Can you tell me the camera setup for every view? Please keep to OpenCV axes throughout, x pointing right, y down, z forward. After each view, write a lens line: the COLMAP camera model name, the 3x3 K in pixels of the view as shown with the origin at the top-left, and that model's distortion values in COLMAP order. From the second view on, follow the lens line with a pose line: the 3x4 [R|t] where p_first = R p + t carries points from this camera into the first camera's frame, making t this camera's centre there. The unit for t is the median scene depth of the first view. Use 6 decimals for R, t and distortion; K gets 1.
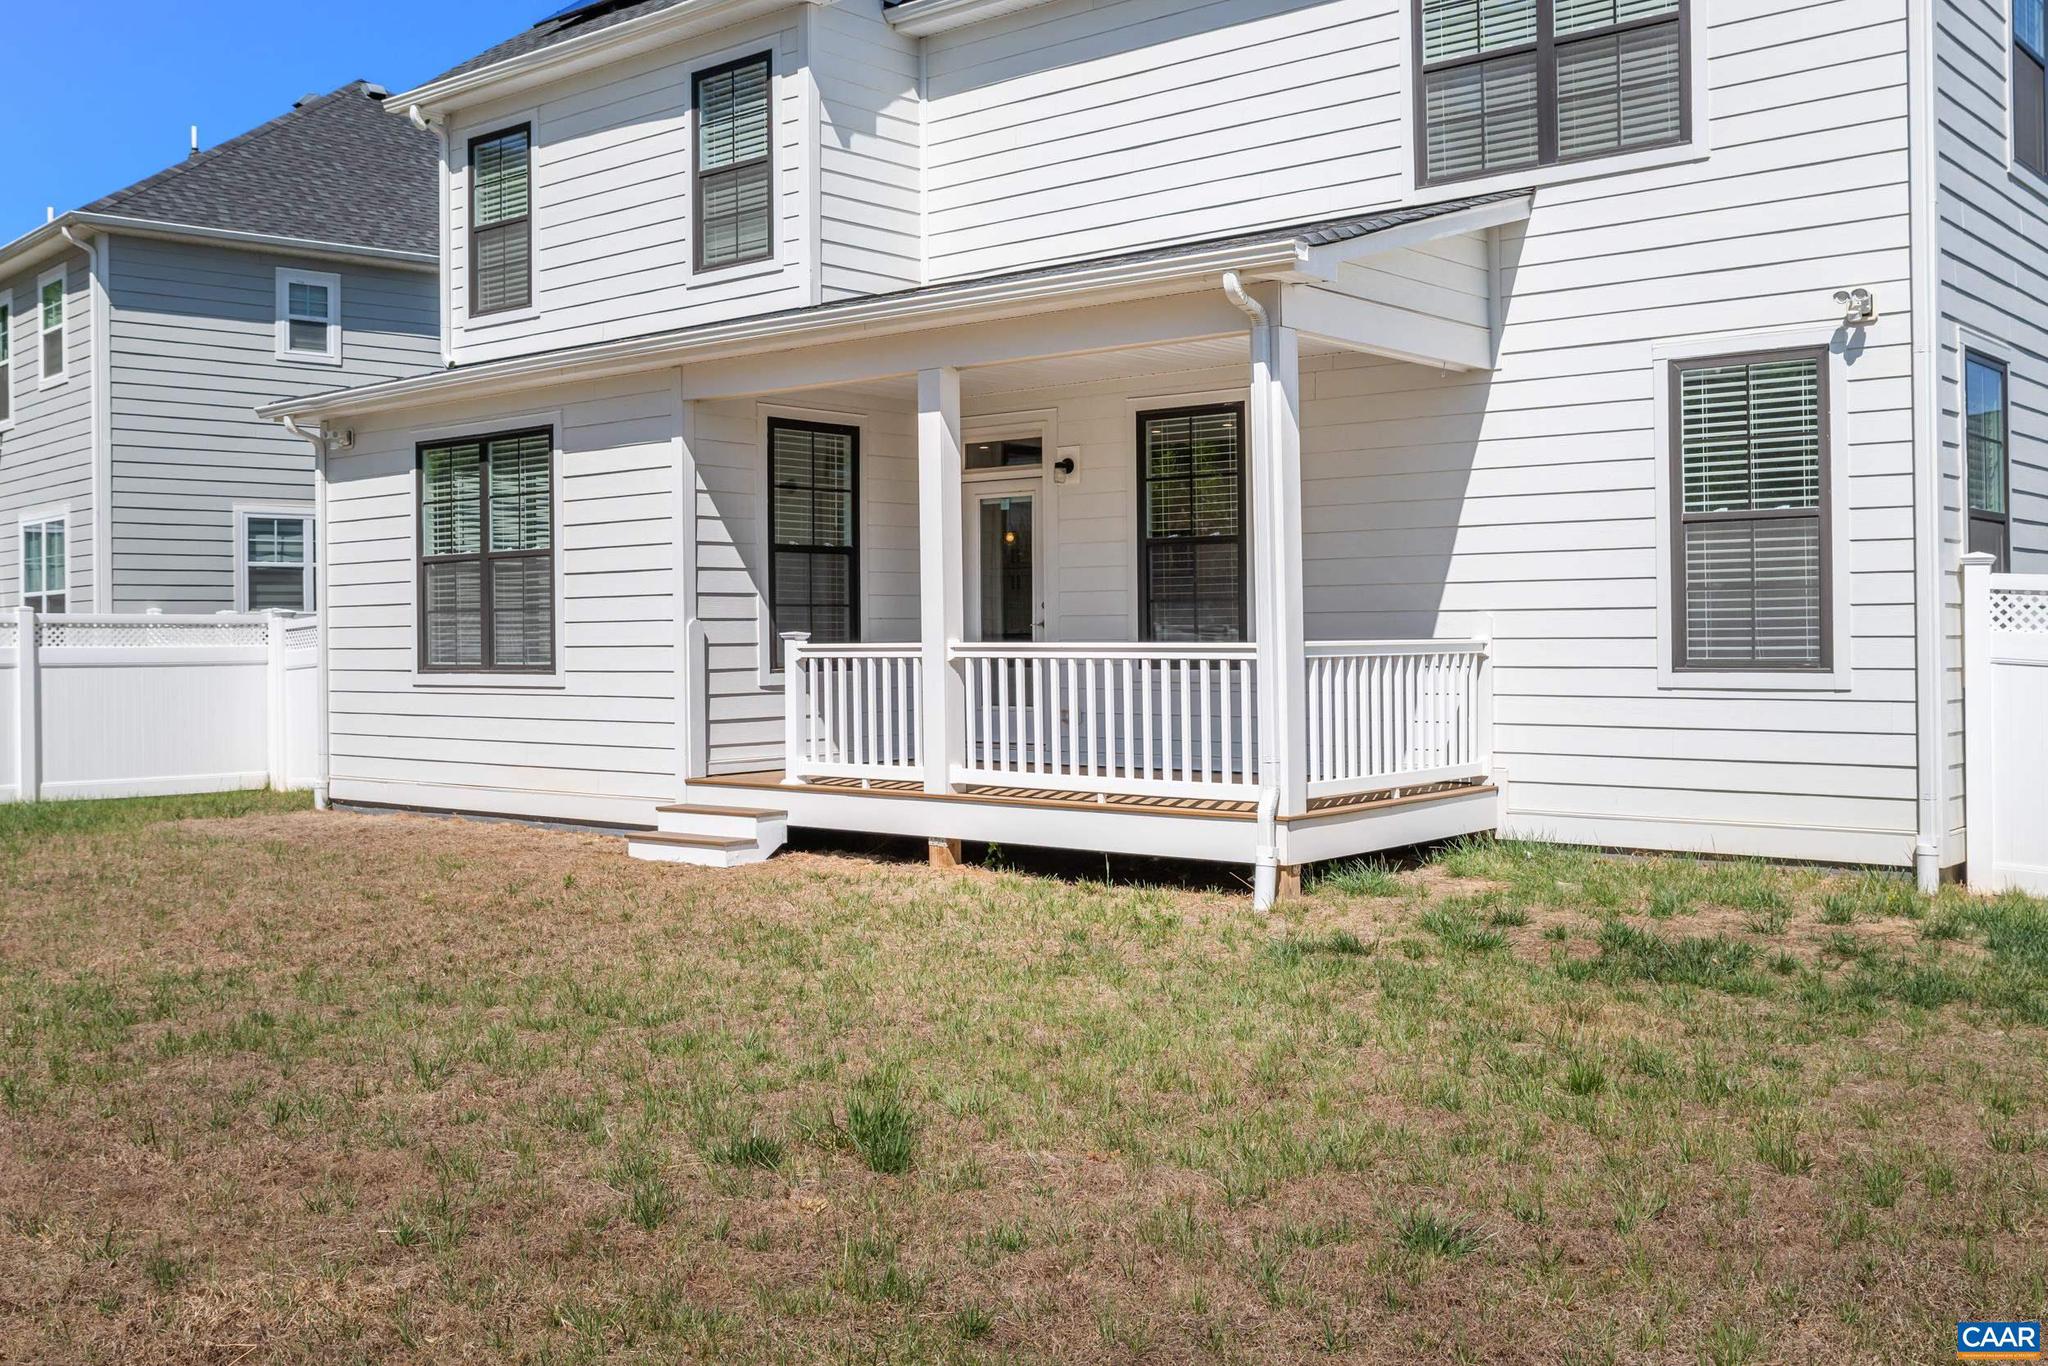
lens RADIAL K [[1987.3, 0, 1023.0], [0, 1987.3, 607.3], [0, 0, 1]] dist [0.035571, 0.001683]
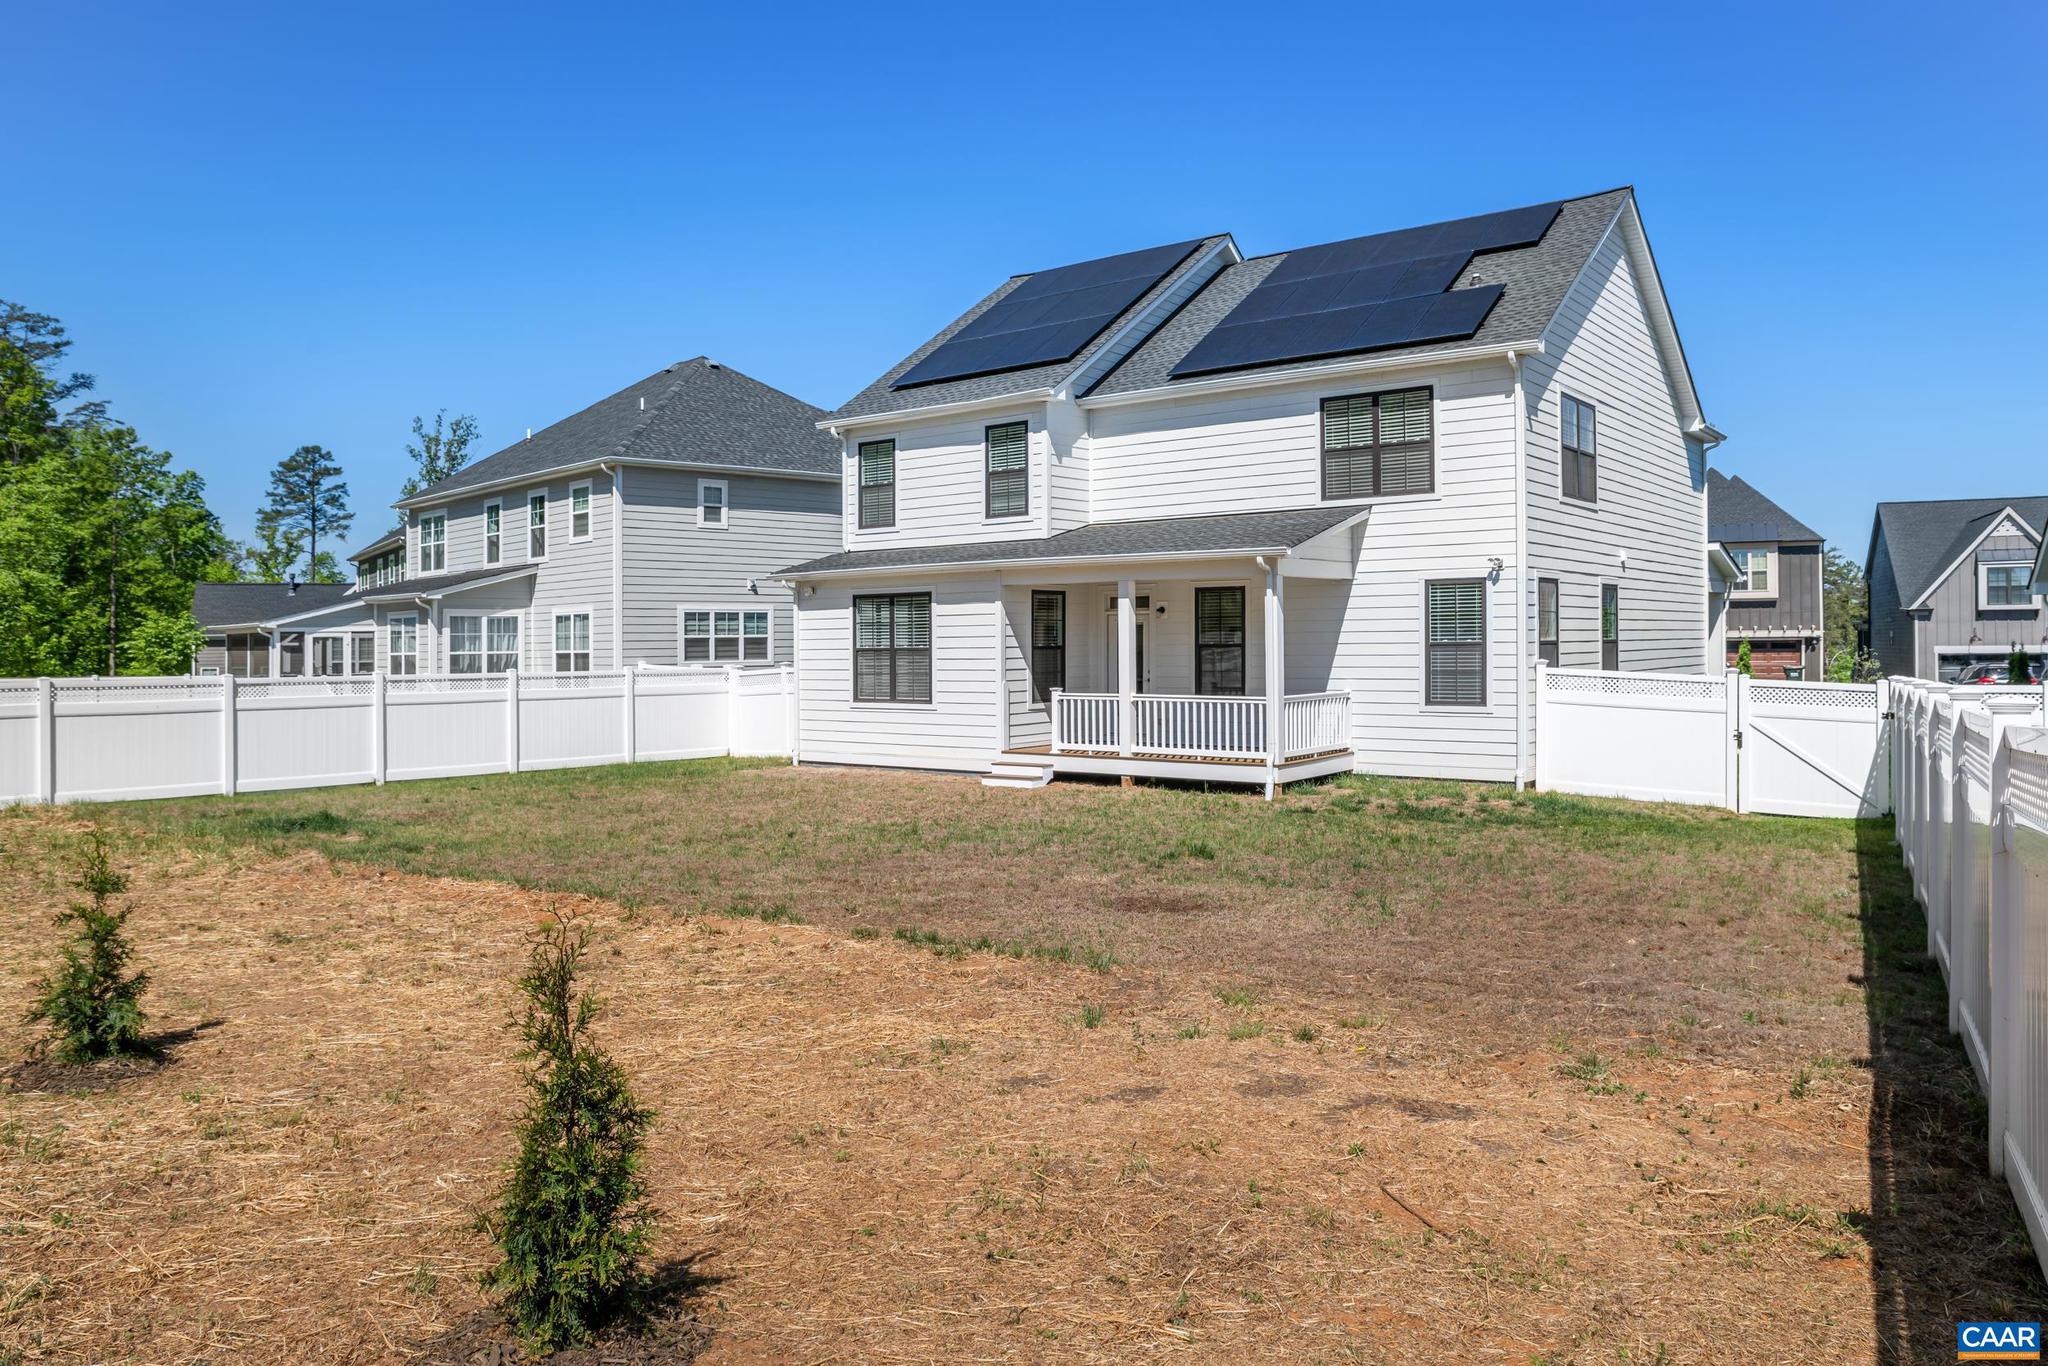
lens RADIAL K [[1431.5, 0, 1066.6], [0, 1431.5, 680.6], [0, 0, 1]] dist [-0.001464, 0.000048]
pose [[0.997983, -0.002836, 0.063412, -0.209700], [0.000273, 0.999184, 0.040384, -0.063685], [-0.063475, -0.040286, 0.997170, -0.672941]]
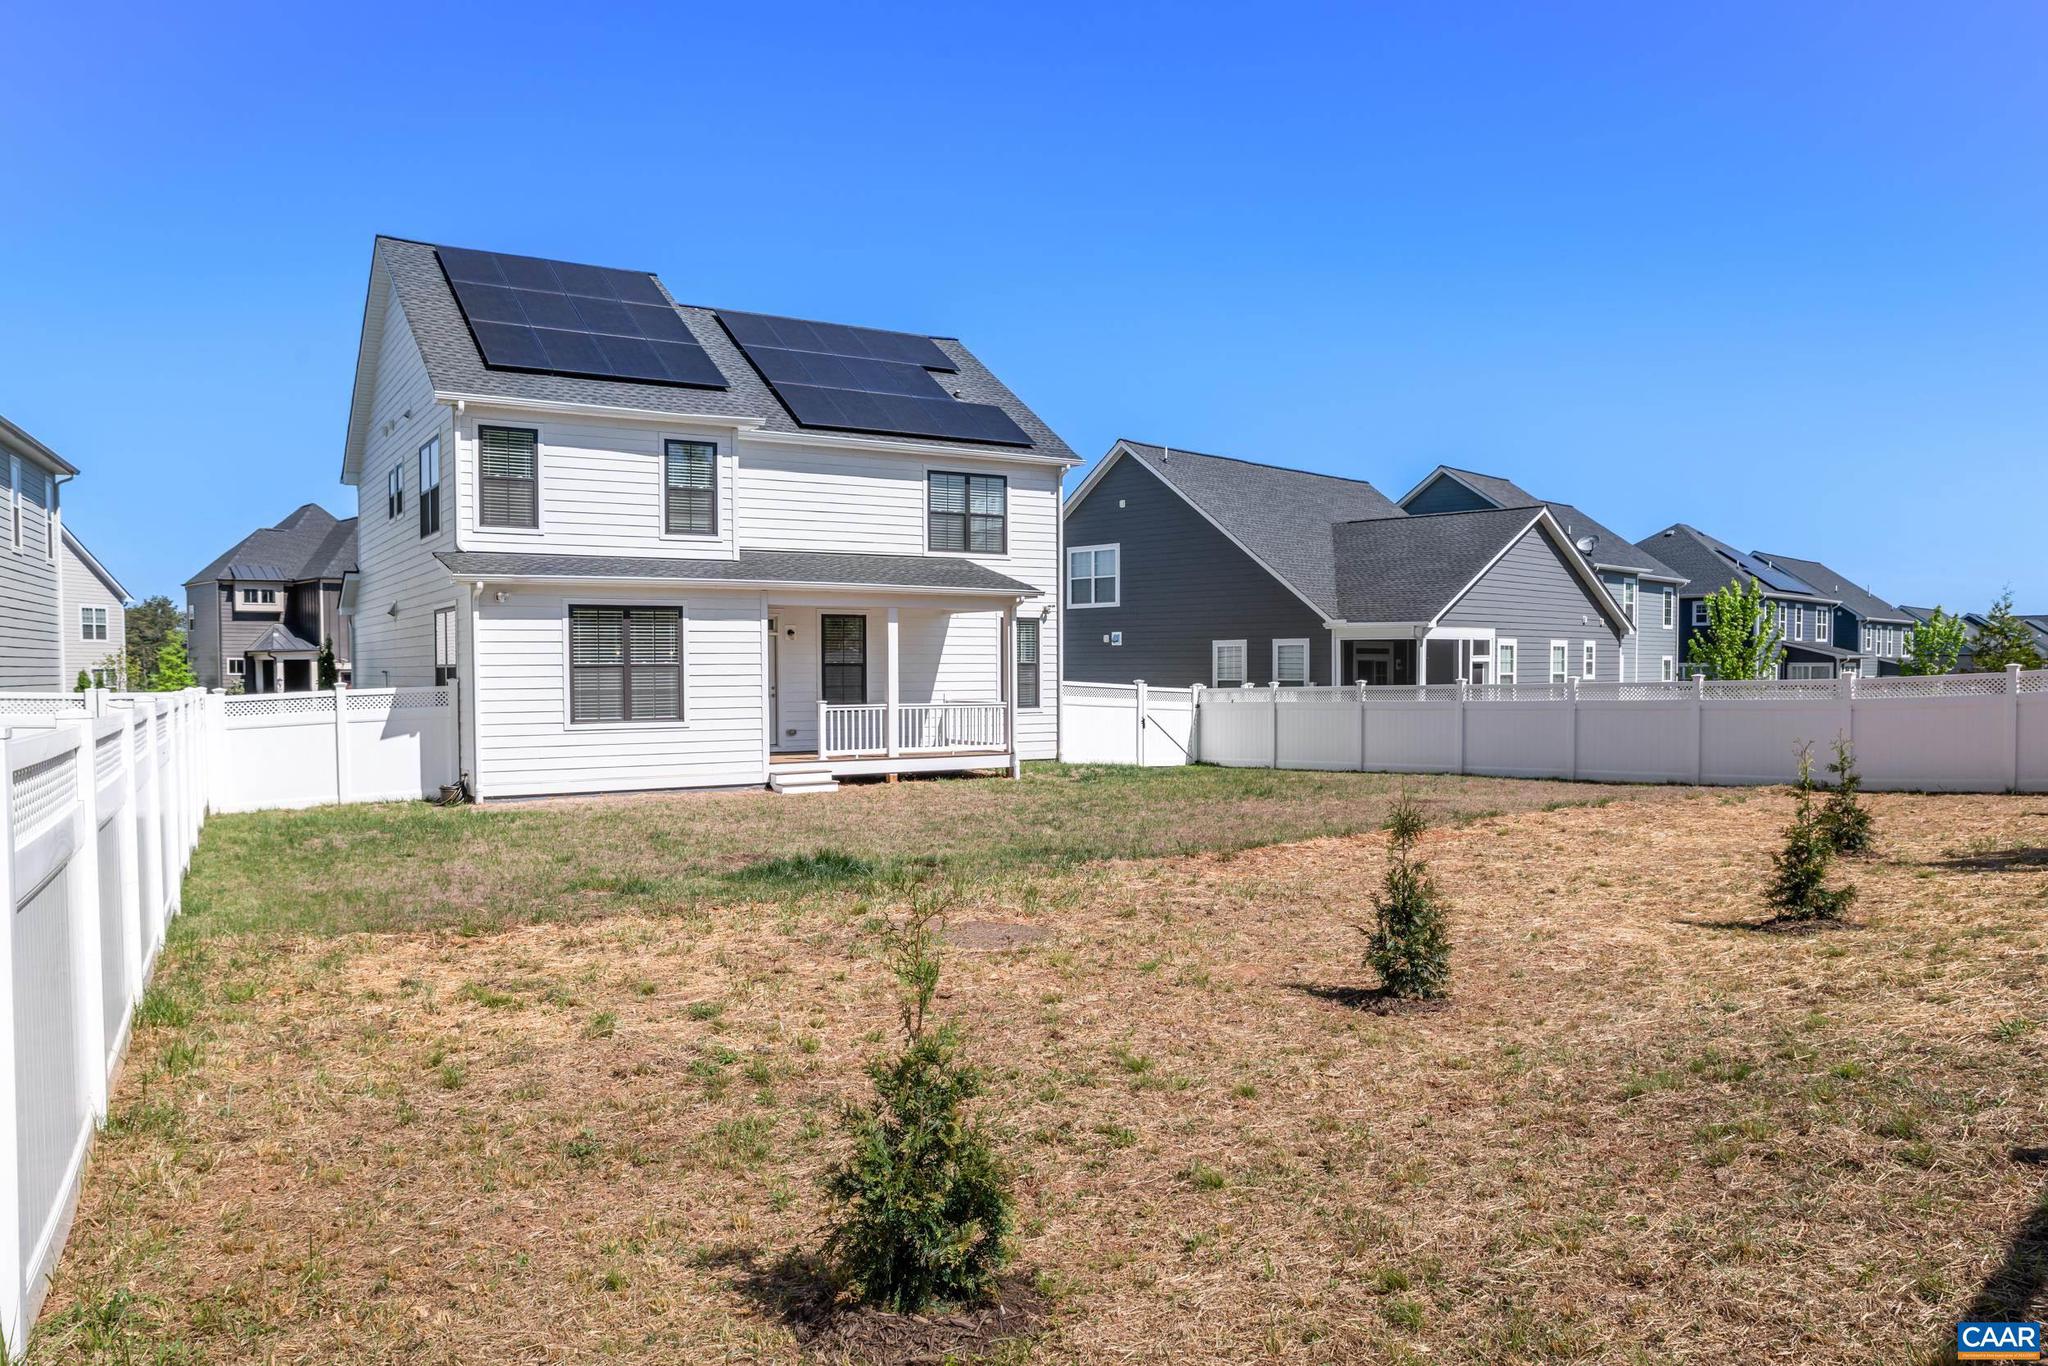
lens RADIAL K [[1445.2, 0, 1019.5], [0, 1445.2, 773.5], [0, 0, 1]] dist [0.001715, 0.052169]
pose [[0.315344, -0.063242, 0.946868, -1.820486], [-0.013237, 0.997387, 0.071024, -0.030094], [-0.948885, -0.034931, 0.313683, 0.169748]]
